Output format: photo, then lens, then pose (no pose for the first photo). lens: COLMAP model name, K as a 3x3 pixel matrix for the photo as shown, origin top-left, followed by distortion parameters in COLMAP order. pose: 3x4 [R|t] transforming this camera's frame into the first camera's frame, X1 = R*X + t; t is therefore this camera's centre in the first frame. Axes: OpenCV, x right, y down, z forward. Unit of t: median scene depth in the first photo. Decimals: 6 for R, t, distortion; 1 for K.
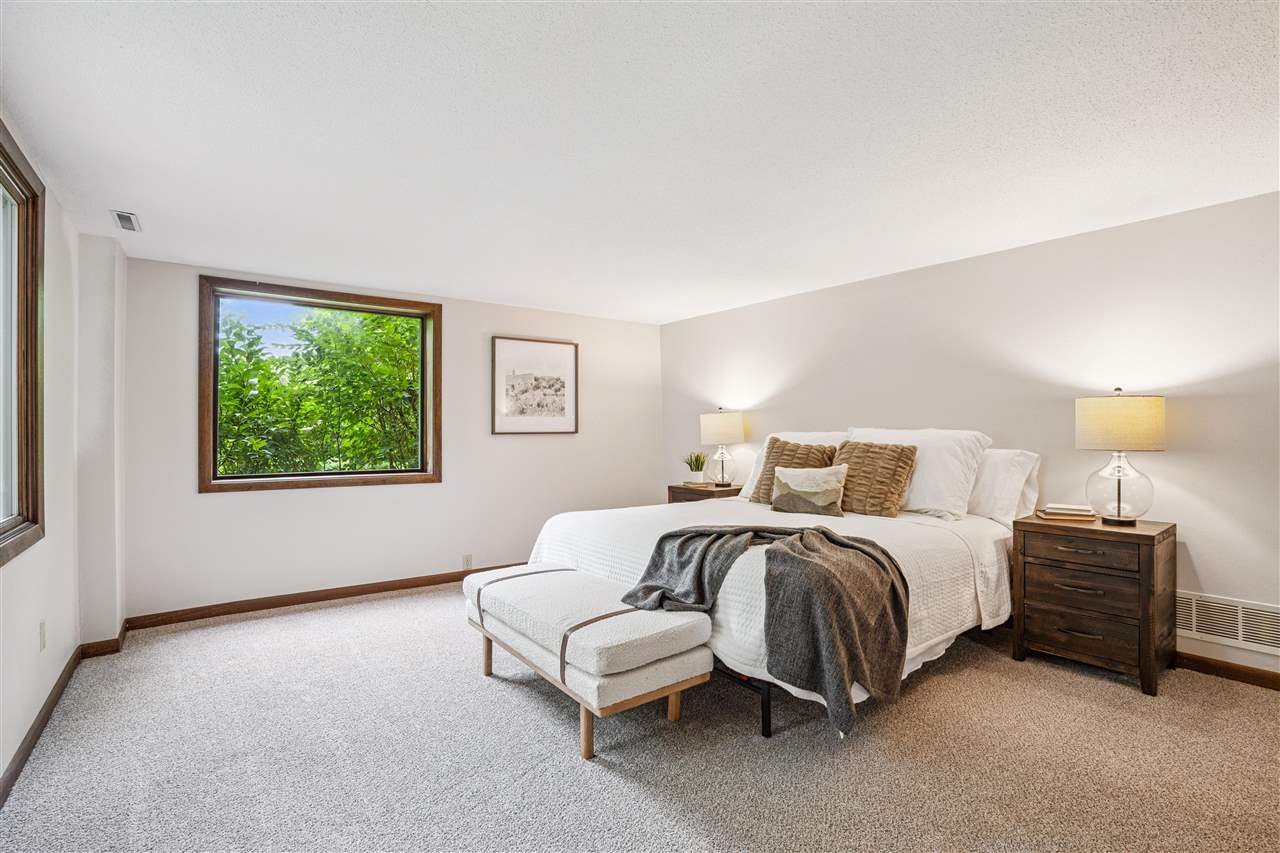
lens RADIAL K [[598.5, 0, 644.2], [0, 598.5, 415.4], [0, 0, 1]] dist [-0.056149, 0.020586]
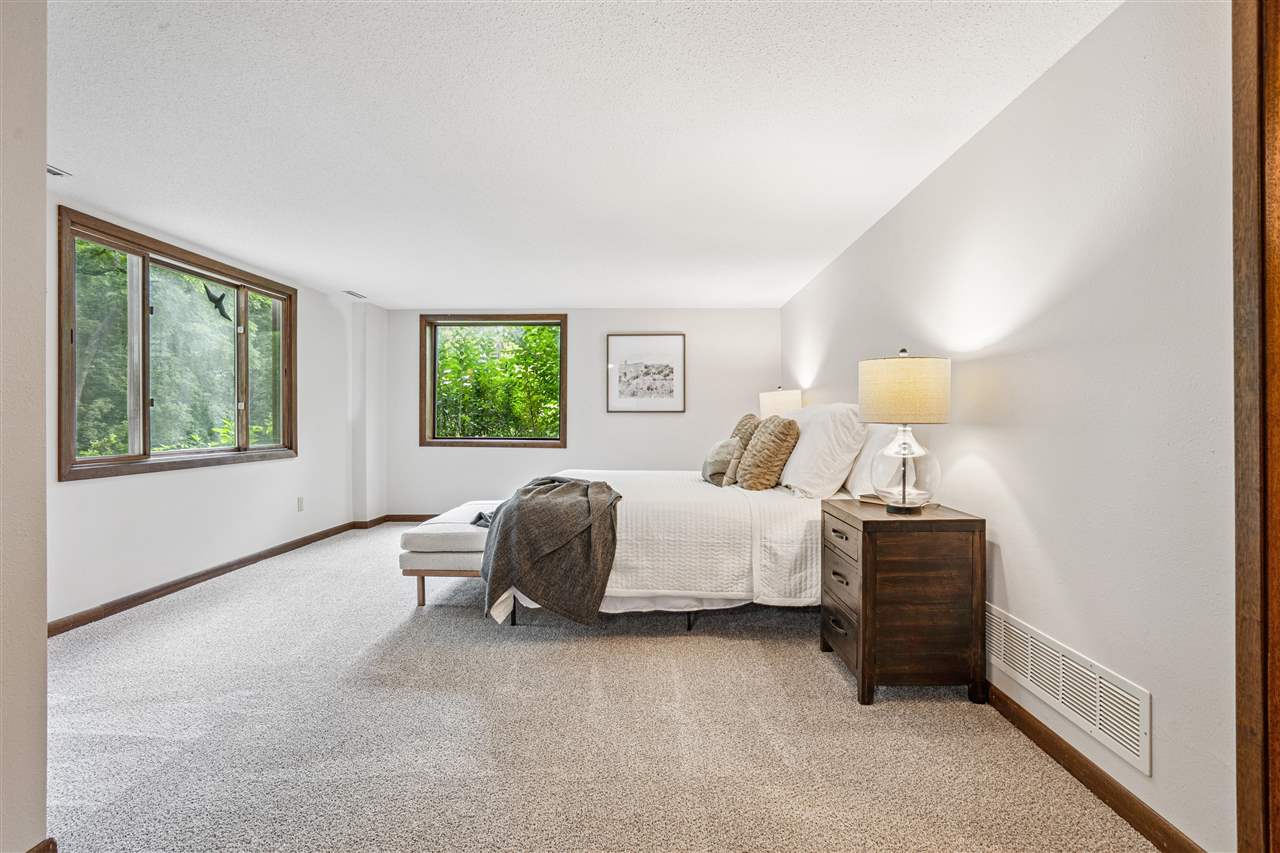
lens RADIAL K [[604.3, 0, 646.5], [0, 604.3, 431.6], [0, 0, 1]] dist [-0.052937, 0.023794]
pose [[0.775482, 0.019504, -0.631069, 0.615903], [0.009155, 0.999070, 0.042127, 0.018705], [0.631304, -0.038446, 0.774582, 0.061572]]
